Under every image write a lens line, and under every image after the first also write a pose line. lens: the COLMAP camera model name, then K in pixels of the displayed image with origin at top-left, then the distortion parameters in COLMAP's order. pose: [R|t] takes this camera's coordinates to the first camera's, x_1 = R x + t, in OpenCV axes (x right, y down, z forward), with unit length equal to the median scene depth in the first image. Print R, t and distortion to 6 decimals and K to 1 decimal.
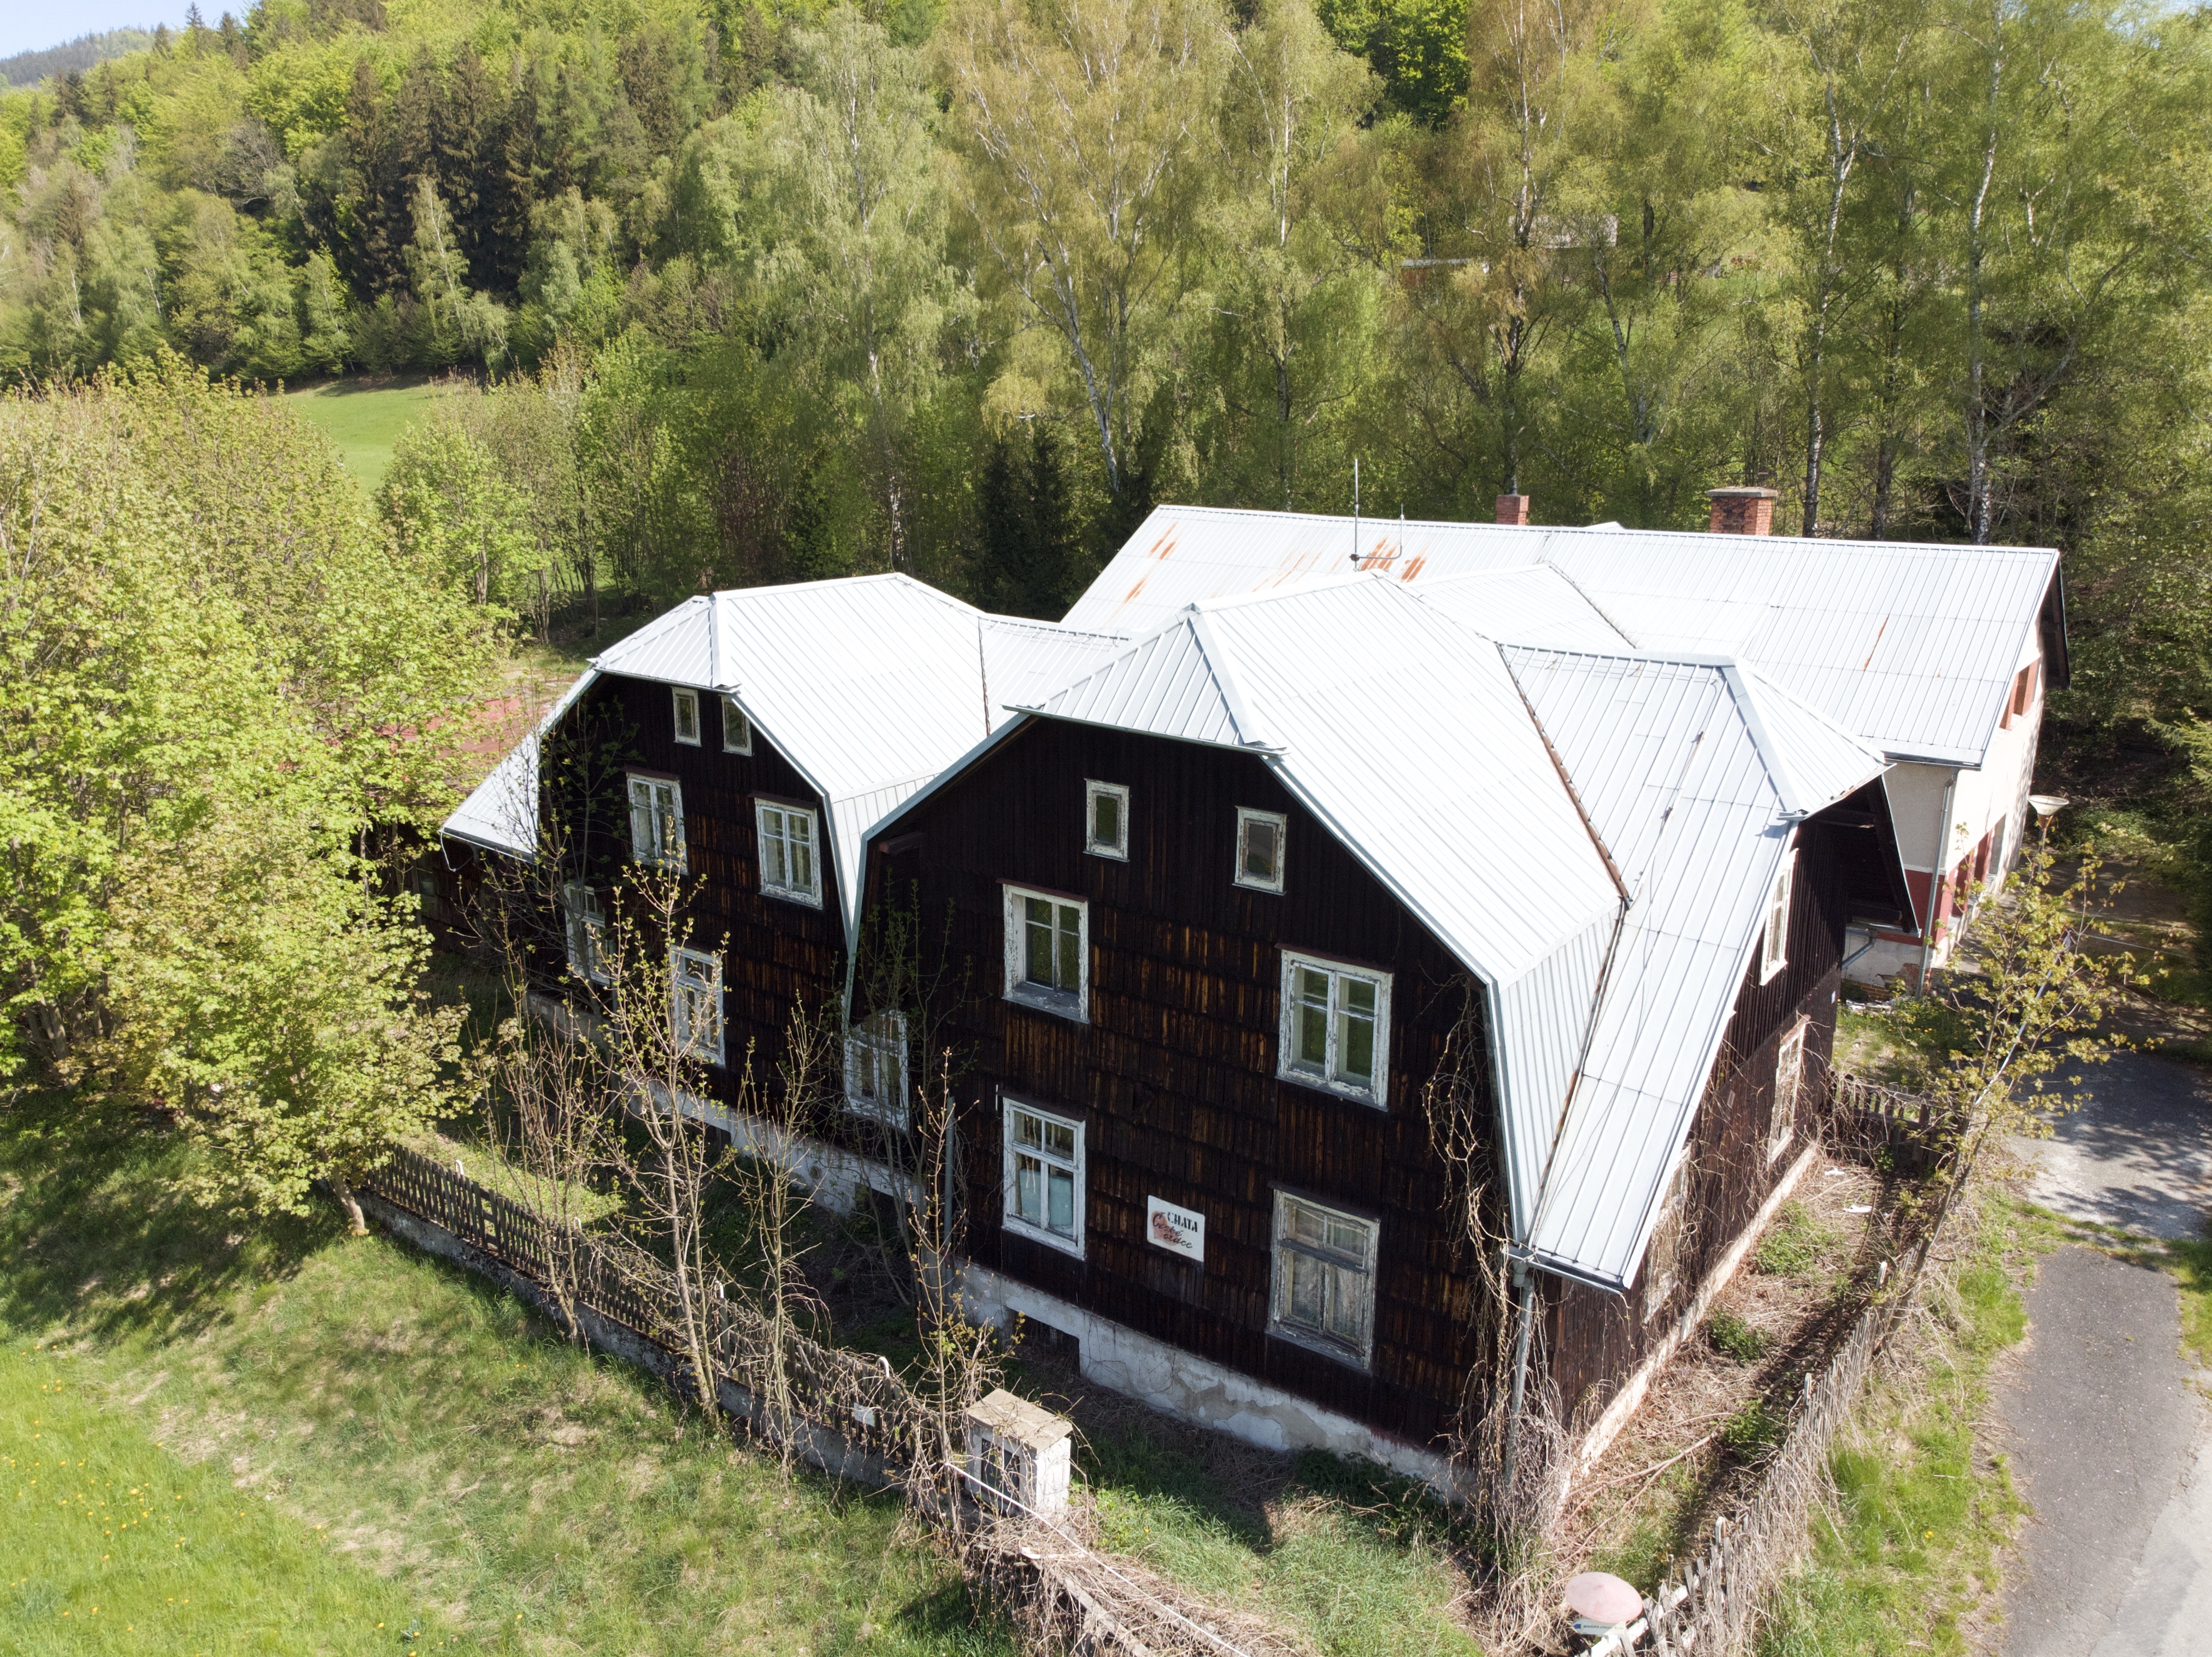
lens RADIAL K [[1620.4, 0, 1106.0], [0, 1620.4, 828.5], [0, 0, 1]] dist [0.014142, 0.002807]
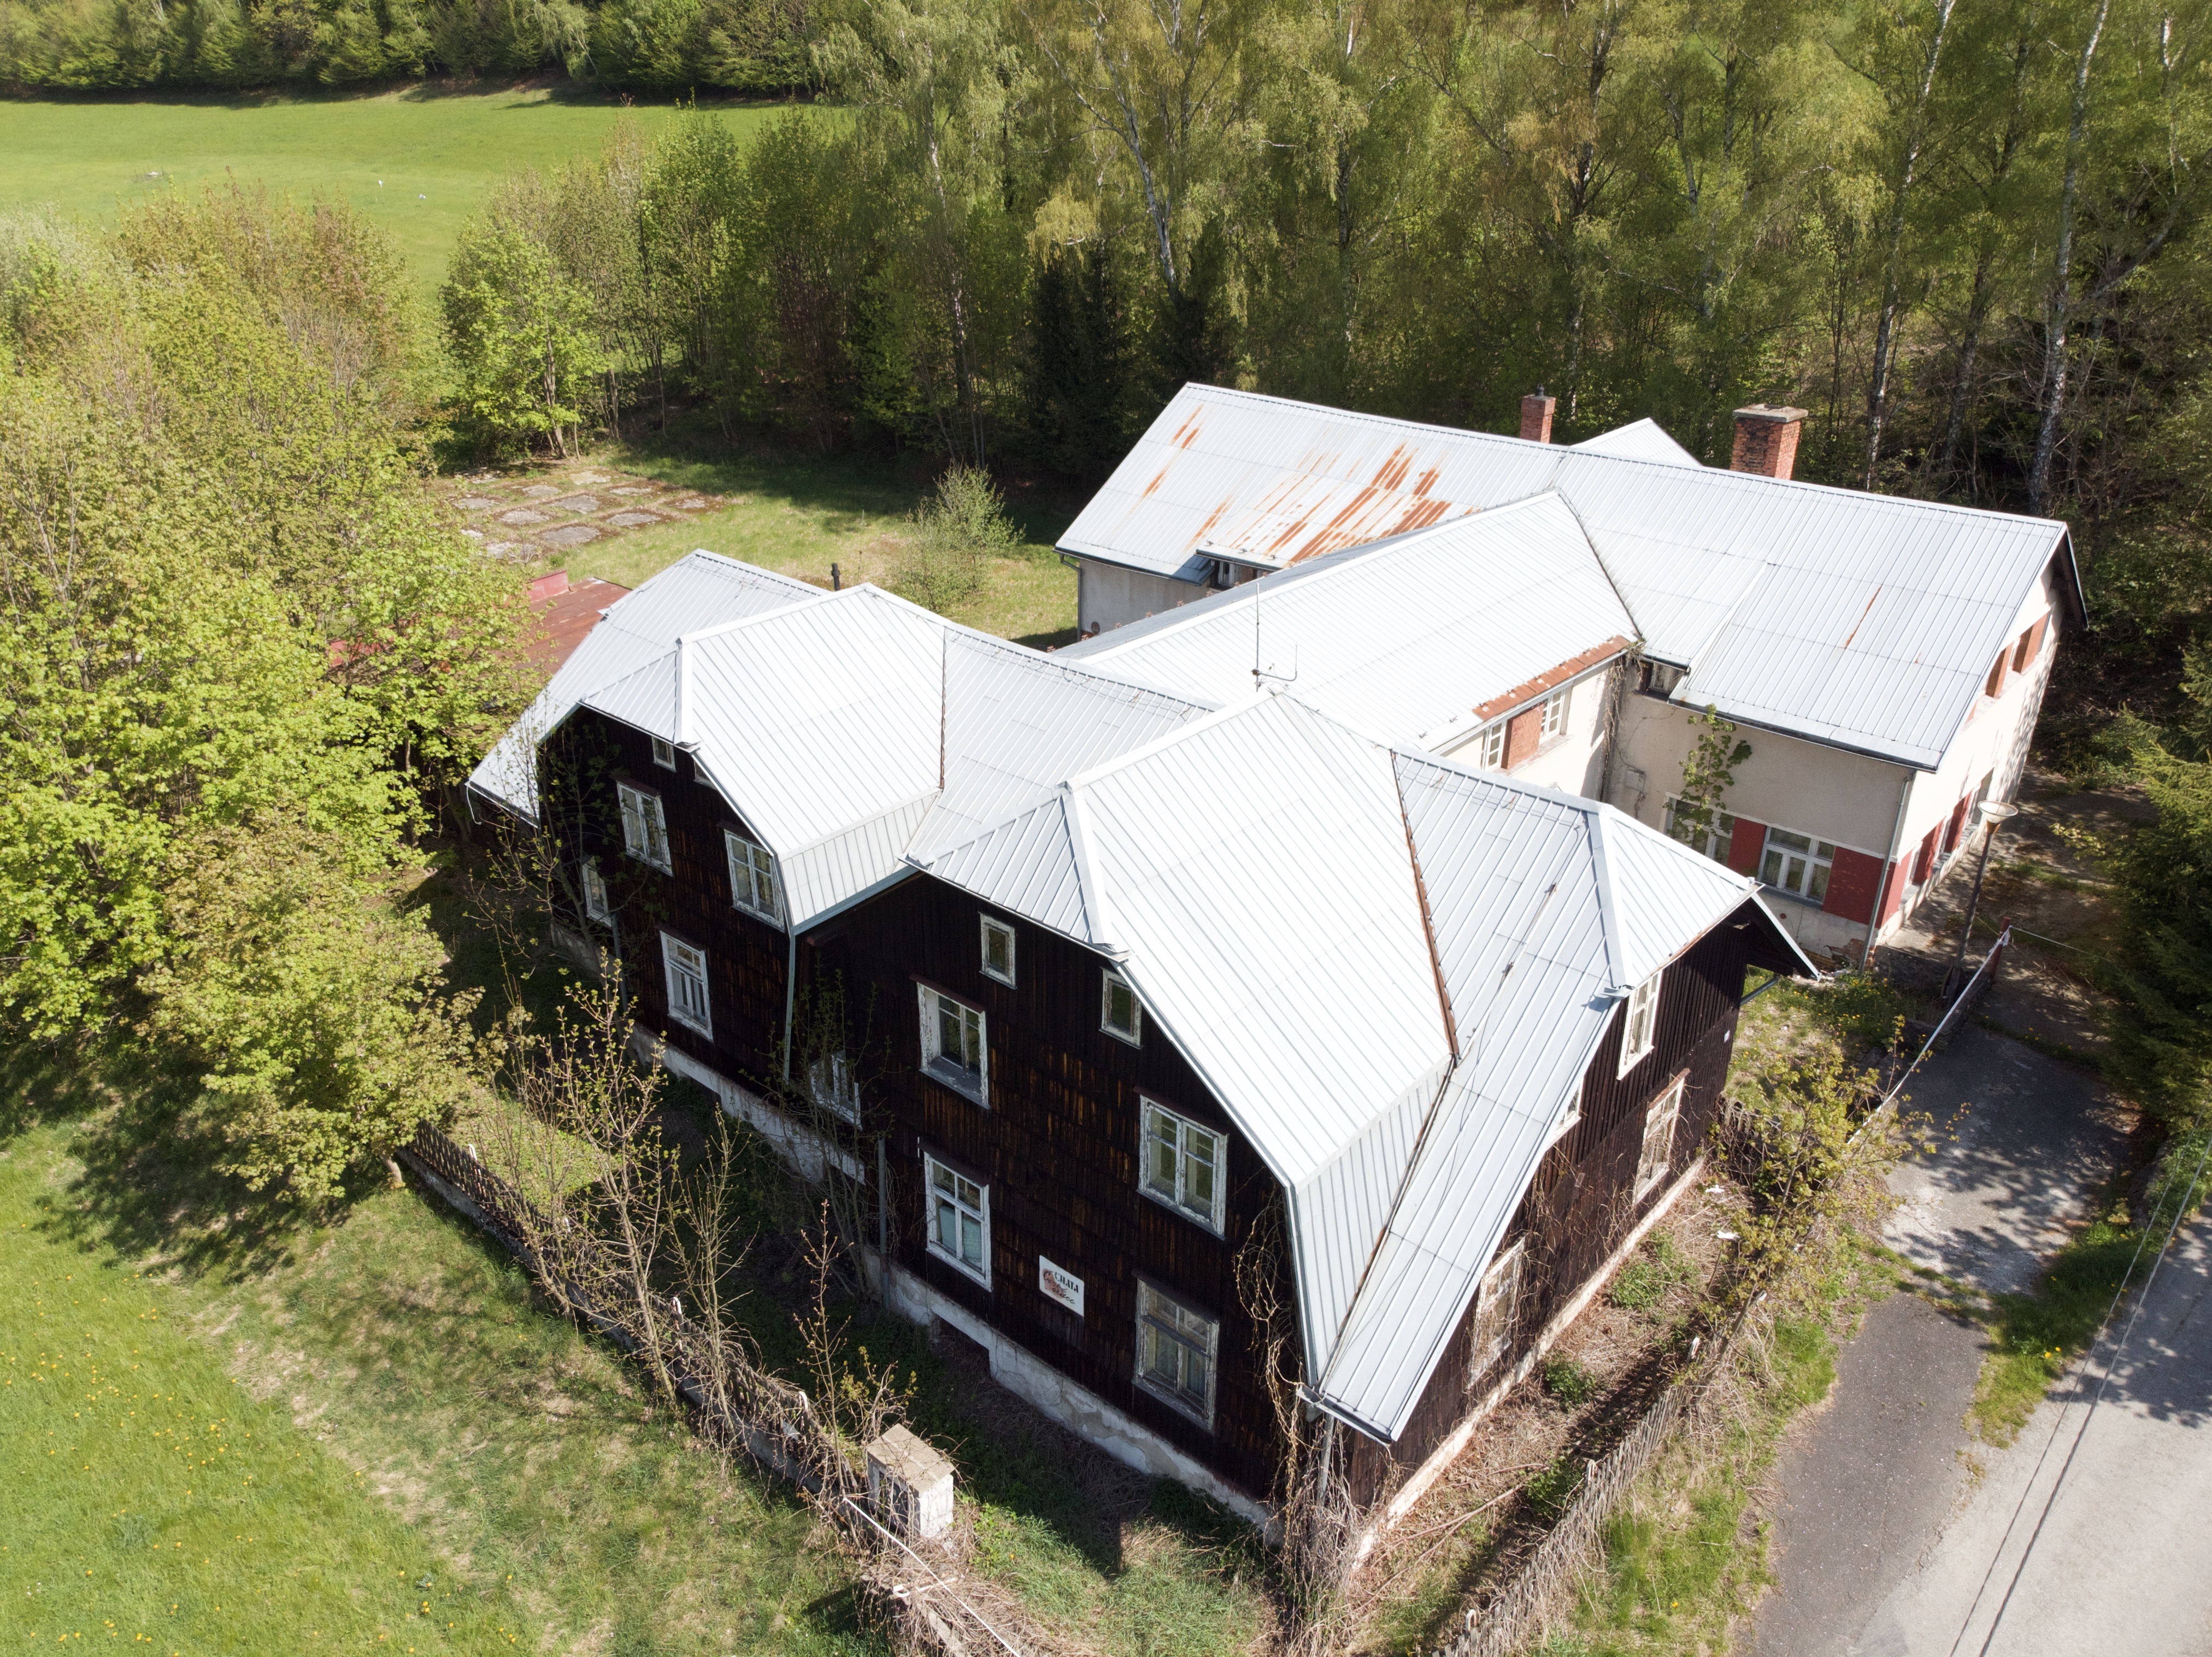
lens RADIAL K [[1620.4, 0, 1106.0], [0, 1620.4, 828.5], [0, 0, 1]] dist [0.014142, 0.002807]
pose [[0.997260, 0.031529, -0.066918, 0.134460], [-0.018375, 0.981849, 0.188774, -0.273827], [0.071655, -0.187027, 0.979738, -0.055676]]
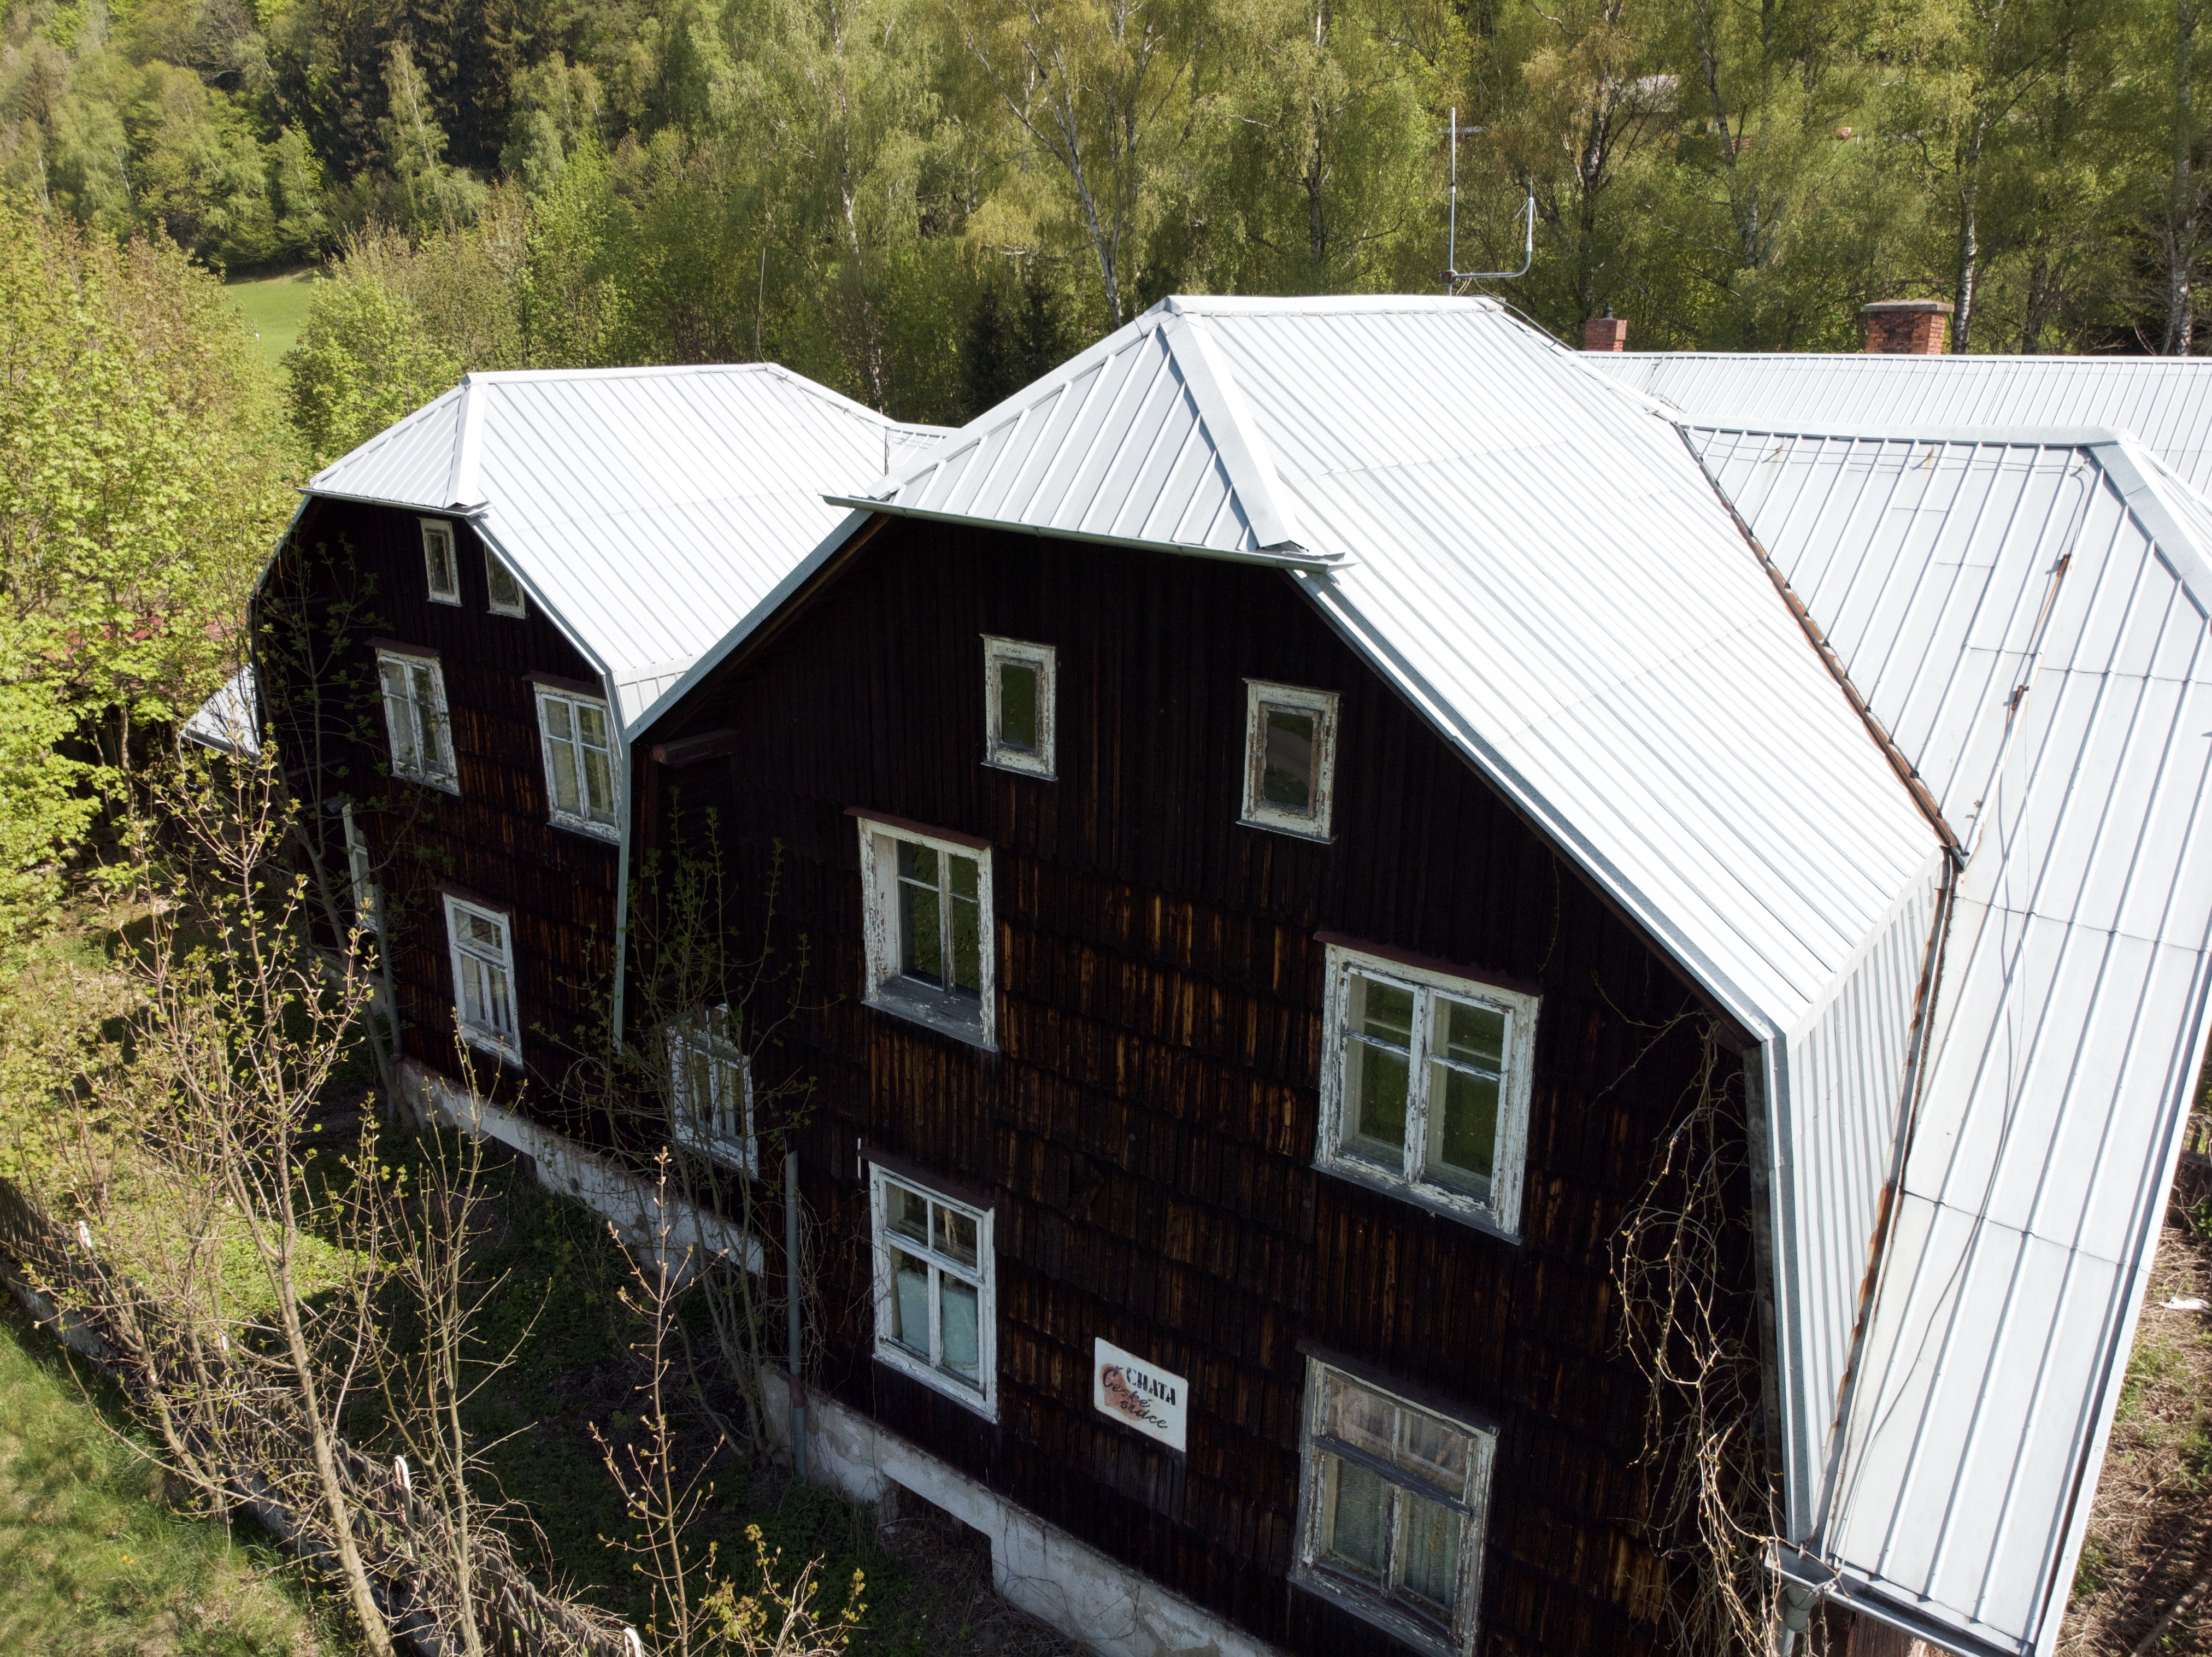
lens RADIAL K [[1627.3, 0, 1106.0], [0, 1627.3, 828.5], [0, 0, 1]] dist [-0.002768, 0.012602]
pose [[0.999884, 0.004106, -0.014634, 0.036645], [-0.003333, 0.998617, 0.052475, 0.006849], [0.014830, -0.052420, 0.998515, 0.394477]]
